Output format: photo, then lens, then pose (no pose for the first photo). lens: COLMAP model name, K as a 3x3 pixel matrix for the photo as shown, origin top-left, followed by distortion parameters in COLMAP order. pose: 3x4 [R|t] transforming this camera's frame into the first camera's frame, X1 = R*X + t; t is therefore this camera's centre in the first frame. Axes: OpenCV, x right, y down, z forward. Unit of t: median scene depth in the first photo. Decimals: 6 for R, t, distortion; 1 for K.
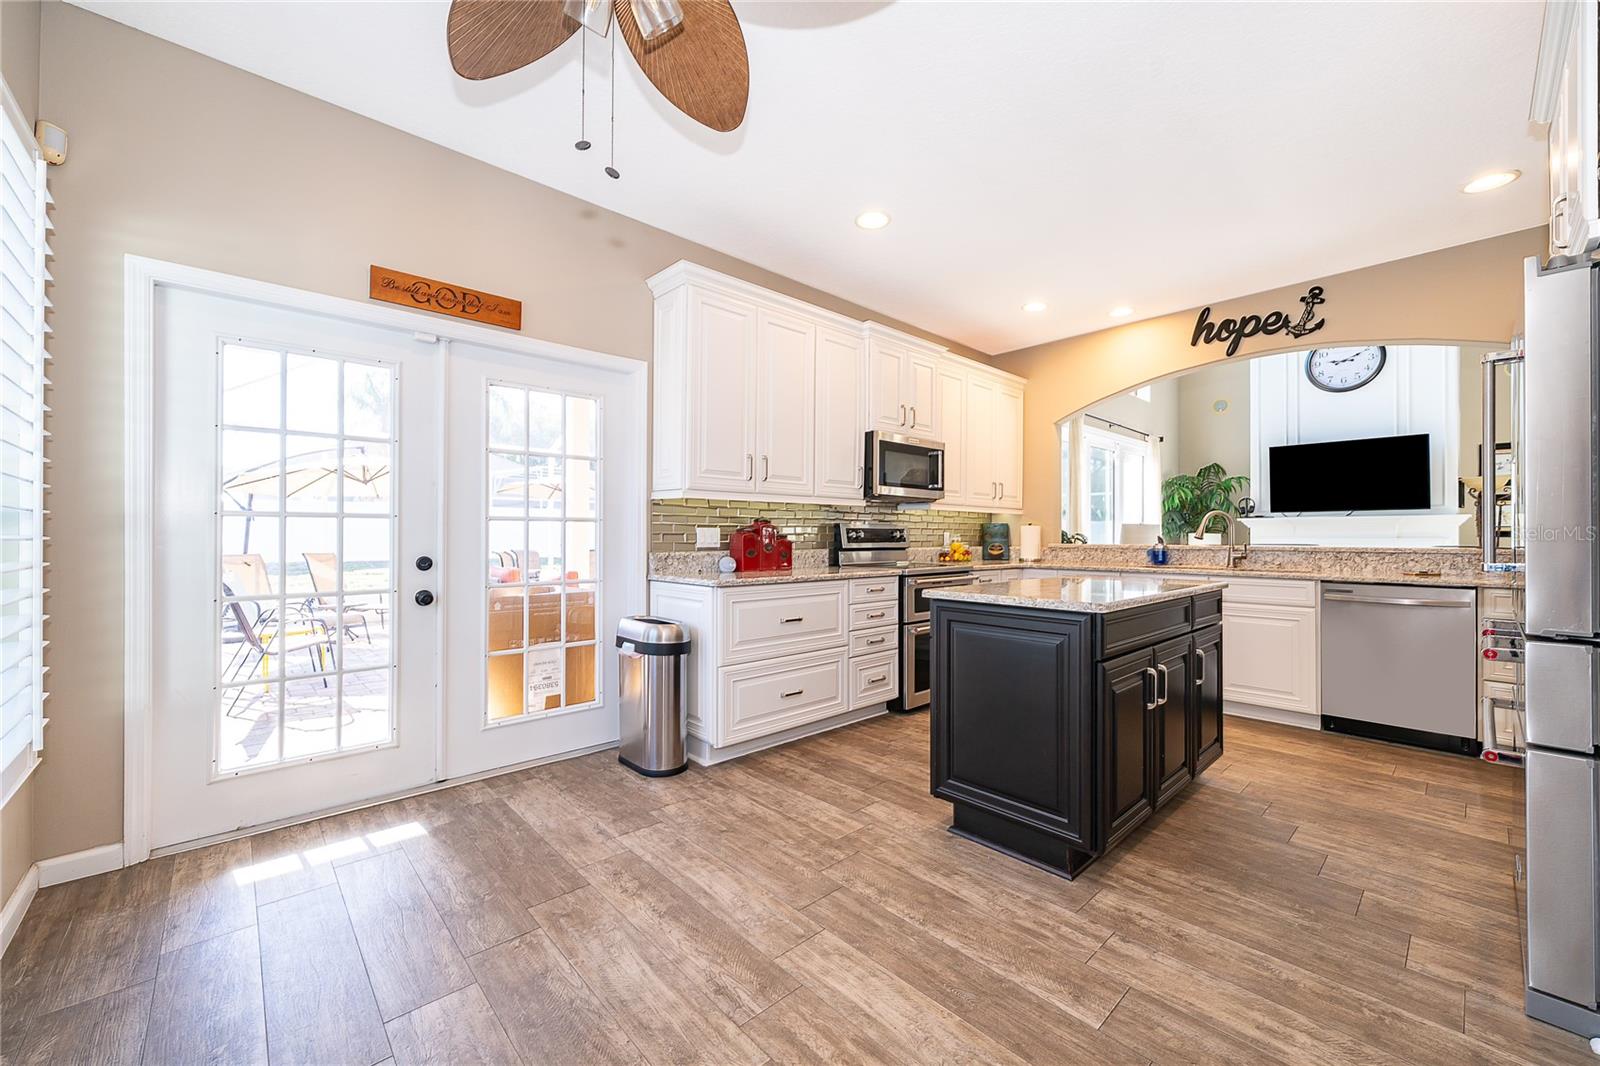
lens RADIAL K [[627.2, 0, 805.7], [0, 627.2, 528.8], [0, 0, 1]] dist [-0.006346, 0.000897]
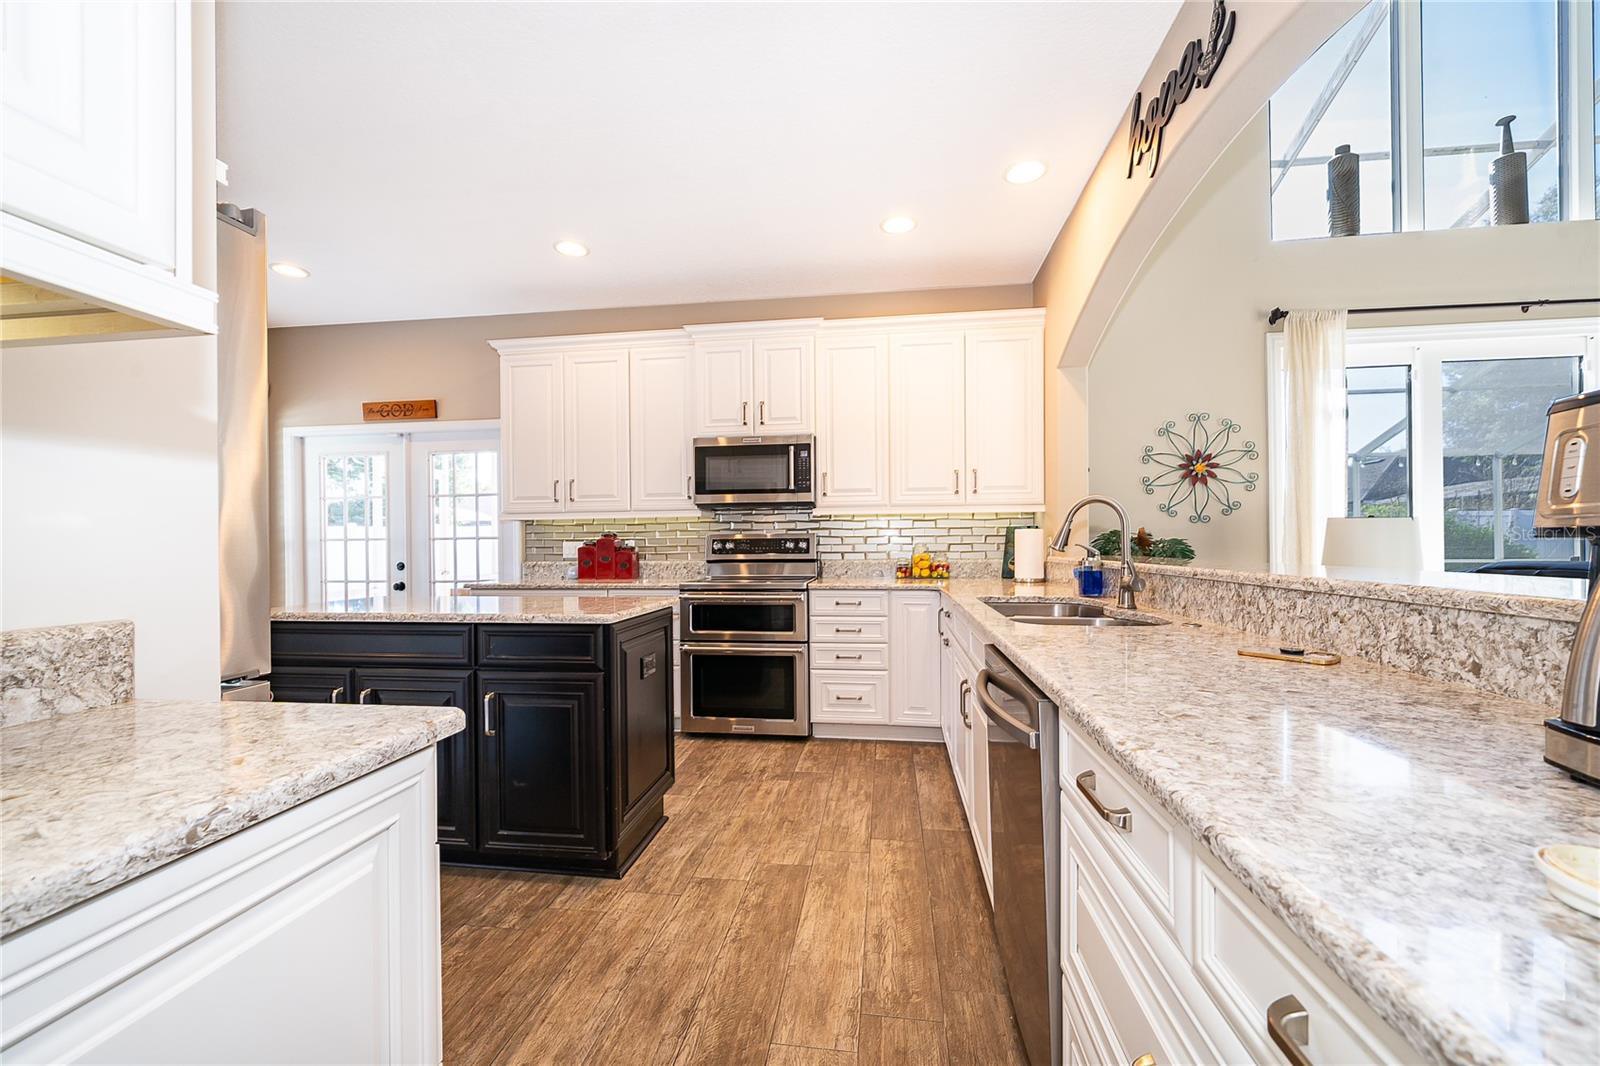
lens RADIAL K [[627.2, 0, 803.4], [0, 627.2, 545.0], [0, 0, 1]] dist [-0.006346, 0.000897]
pose [[0.629955, -0.007534, -0.776595, 1.010618], [0.017966, 0.999827, 0.004874, 0.006181], [0.776424, -0.017023, 0.629981, 0.546939]]
